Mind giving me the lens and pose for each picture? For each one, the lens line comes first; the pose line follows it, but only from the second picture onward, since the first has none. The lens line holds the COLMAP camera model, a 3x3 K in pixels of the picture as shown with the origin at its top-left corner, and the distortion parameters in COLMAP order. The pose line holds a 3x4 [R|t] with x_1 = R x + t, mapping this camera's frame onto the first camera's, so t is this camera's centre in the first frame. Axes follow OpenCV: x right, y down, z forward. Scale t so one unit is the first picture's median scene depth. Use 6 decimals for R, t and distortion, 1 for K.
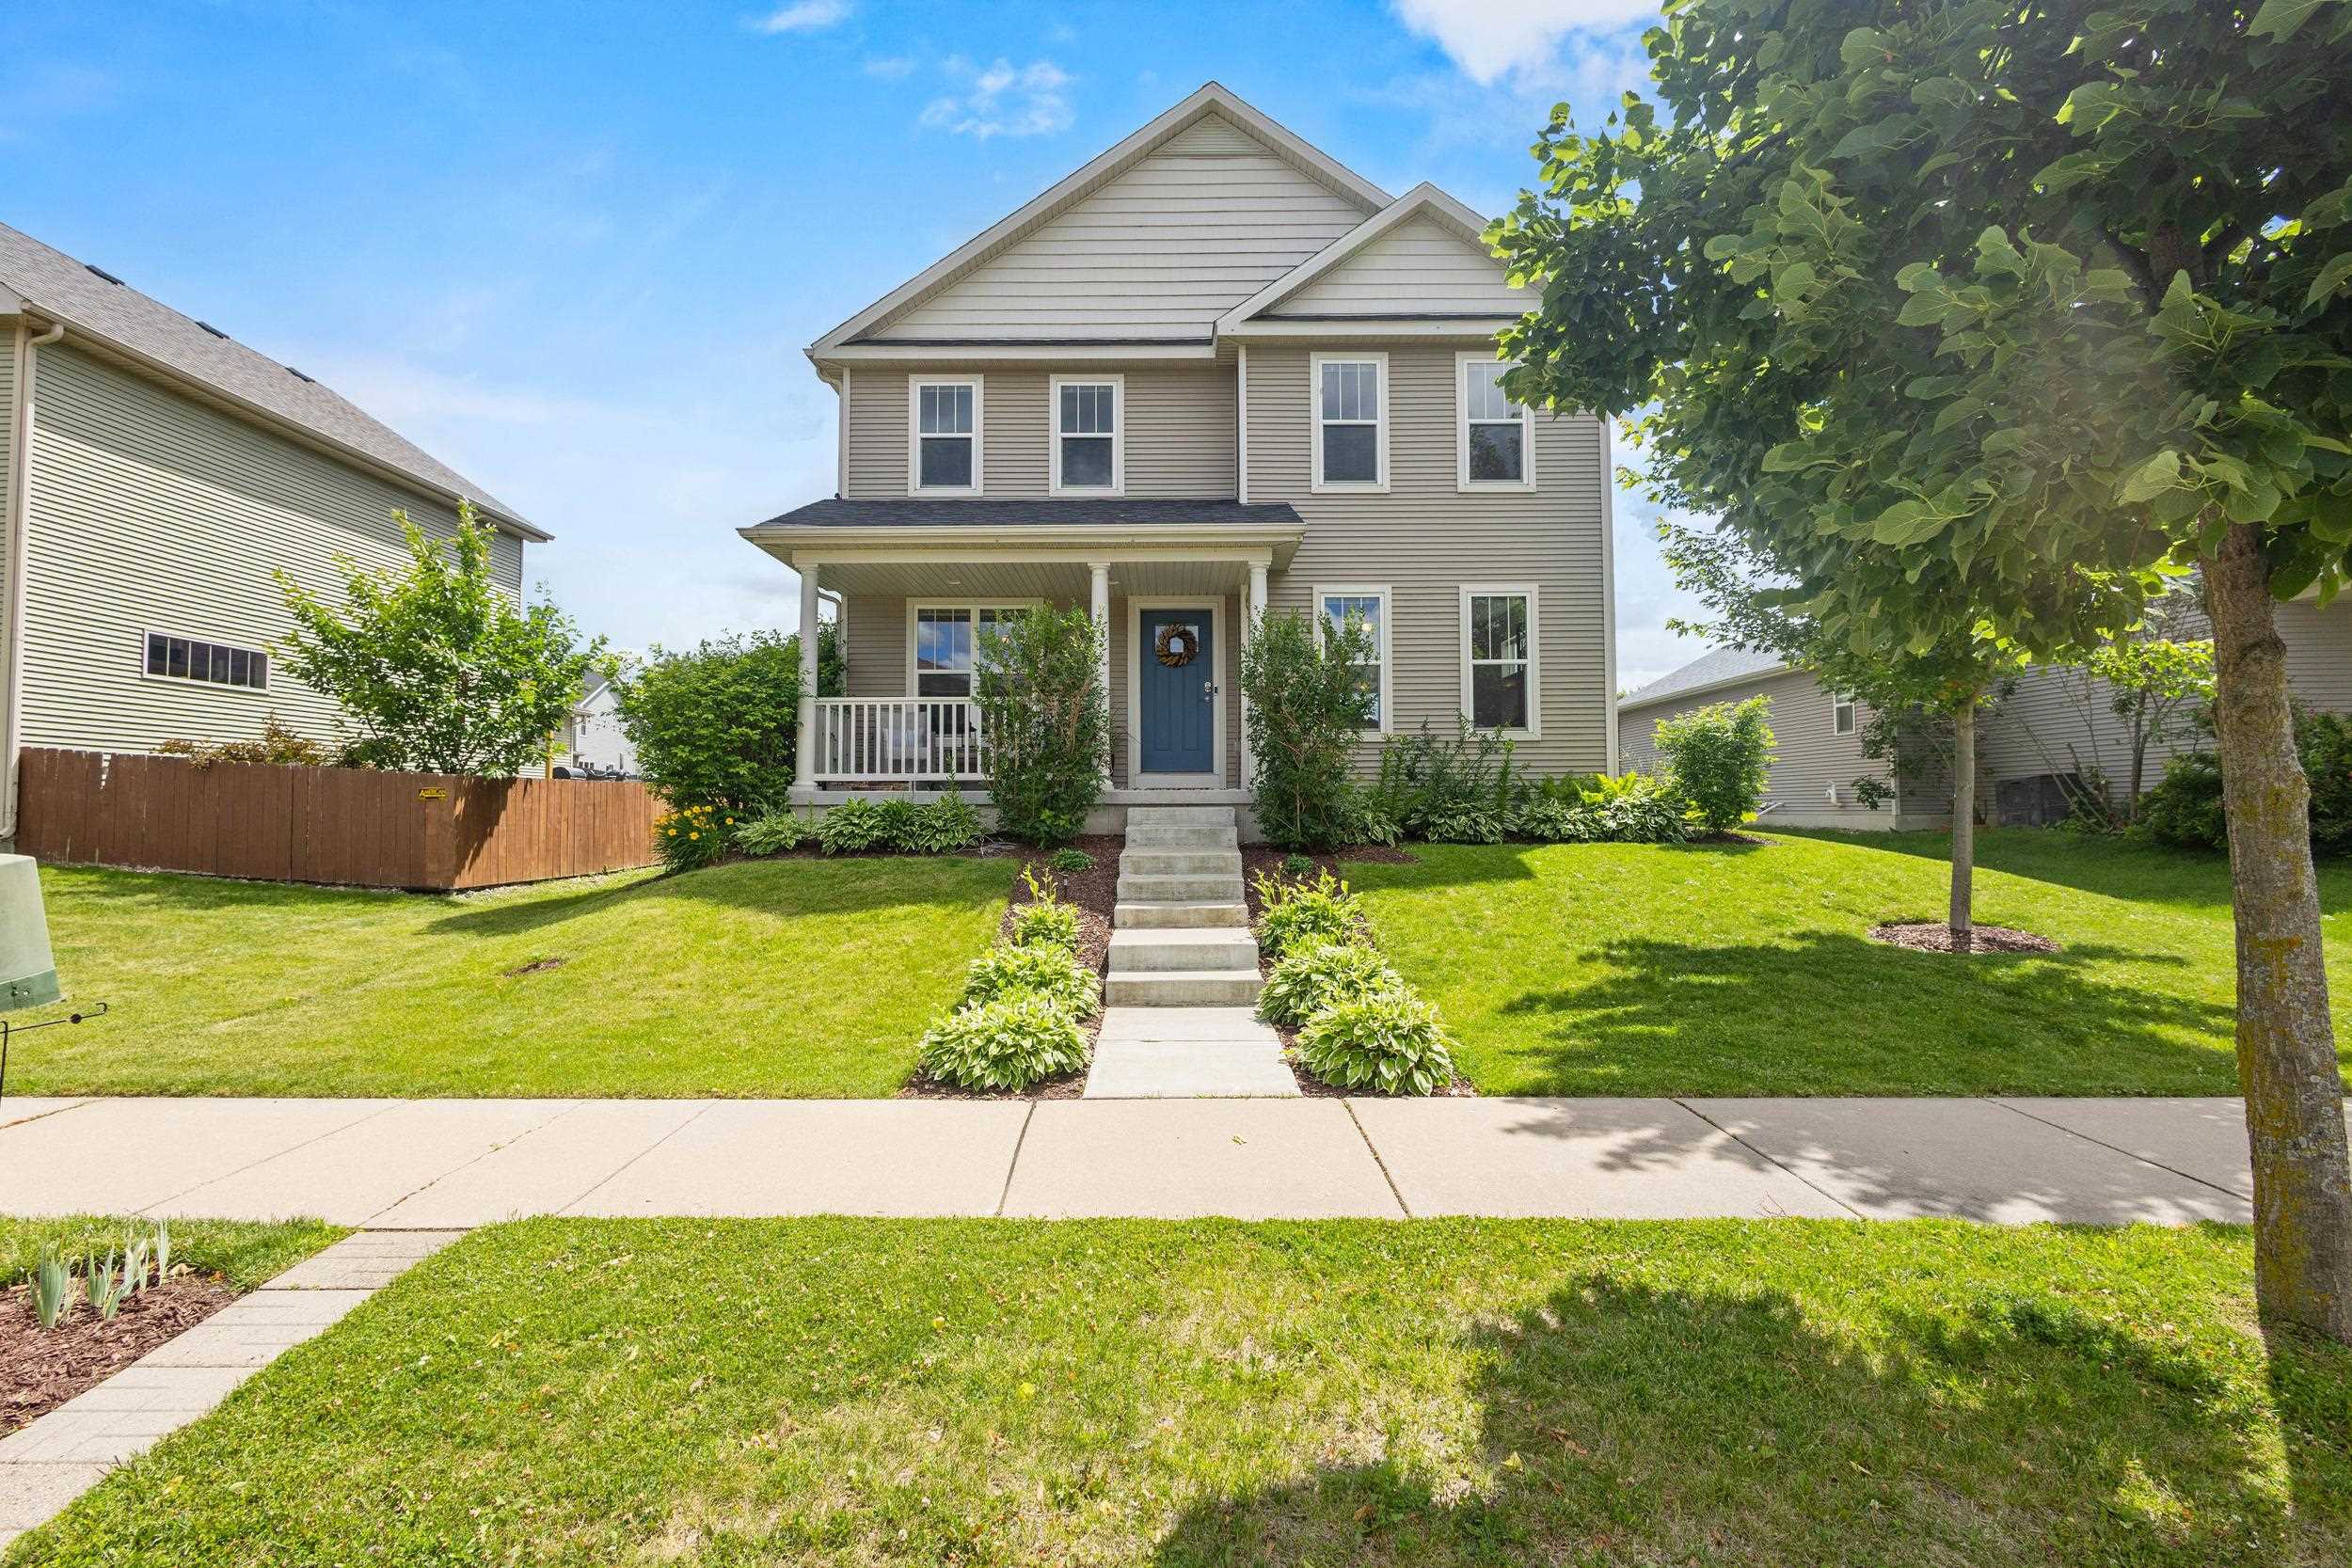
lens RADIAL K [[1073.1, 0, 1175.4], [0, 1073.1, 770.9], [0, 0, 1]] dist [0.014549, -0.005638]
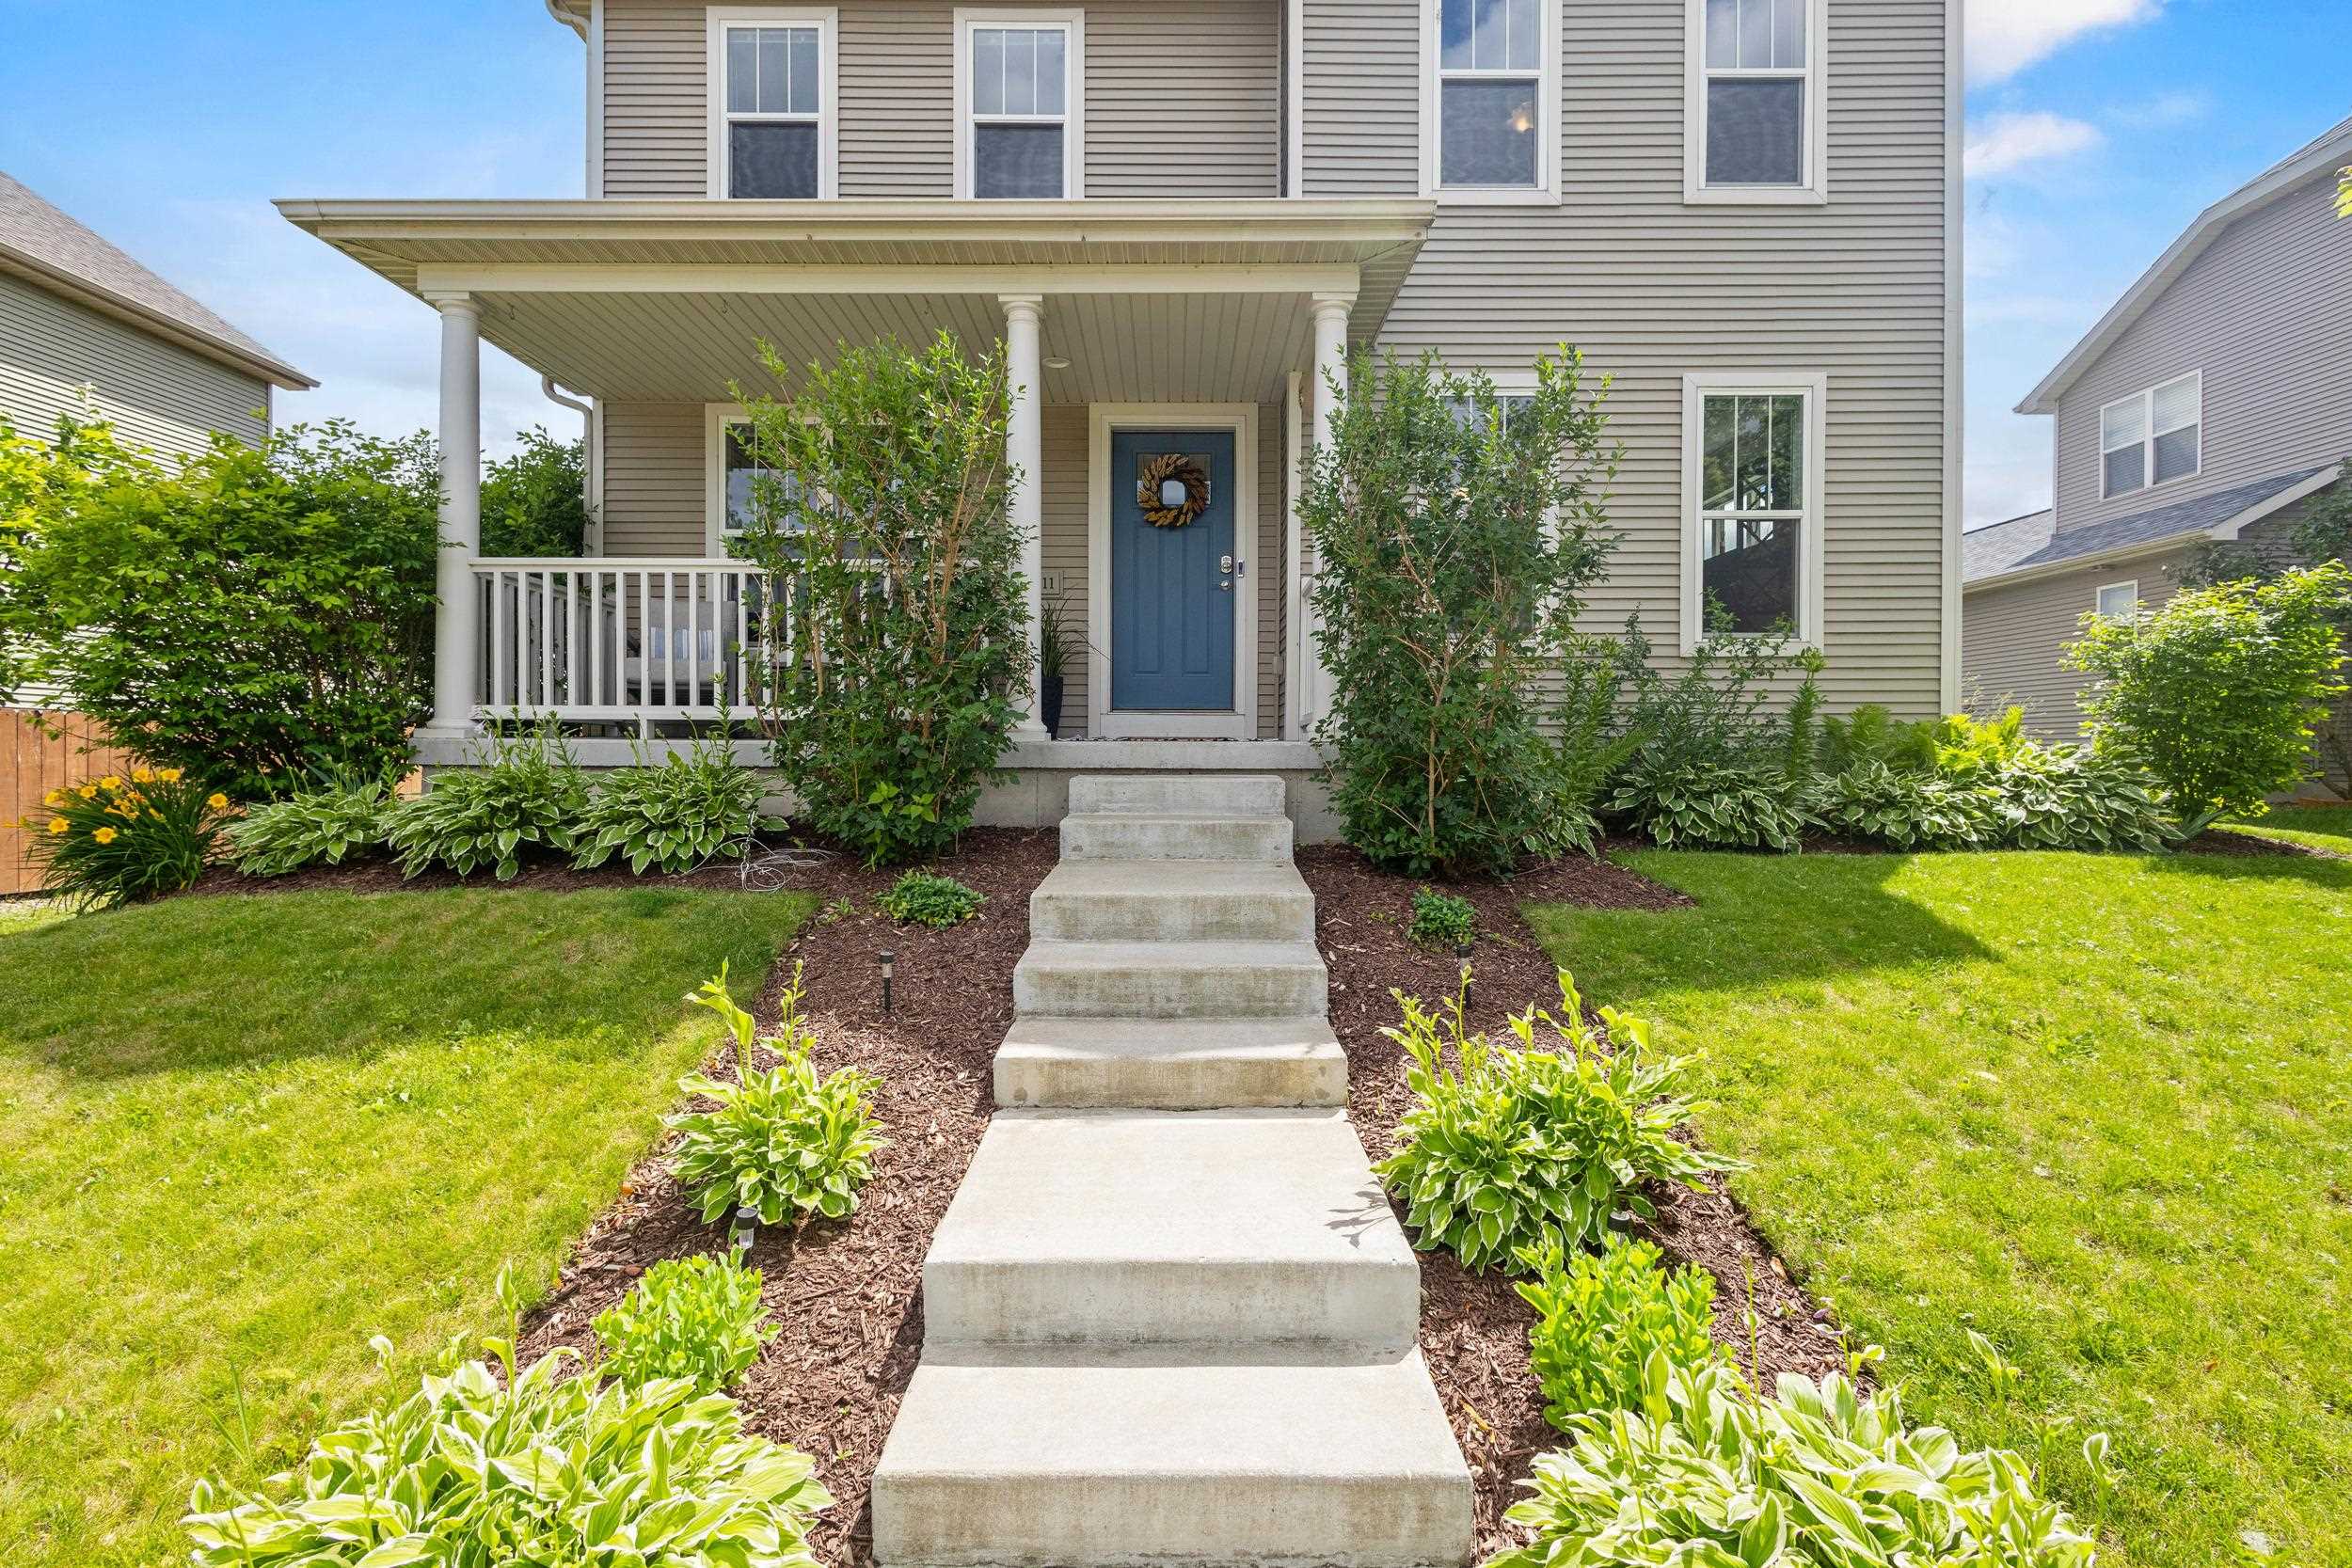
lens RADIAL K [[1073.1, 0, 1175.4], [0, 1073.1, 770.9], [0, 0, 1]] dist [0.014549, -0.005638]
pose [[0.999972, 0.006964, -0.002557, 0.005594], [-0.006828, 0.998731, 0.049906, 0.006235], [0.002901, -0.049888, 0.998751, 0.478016]]
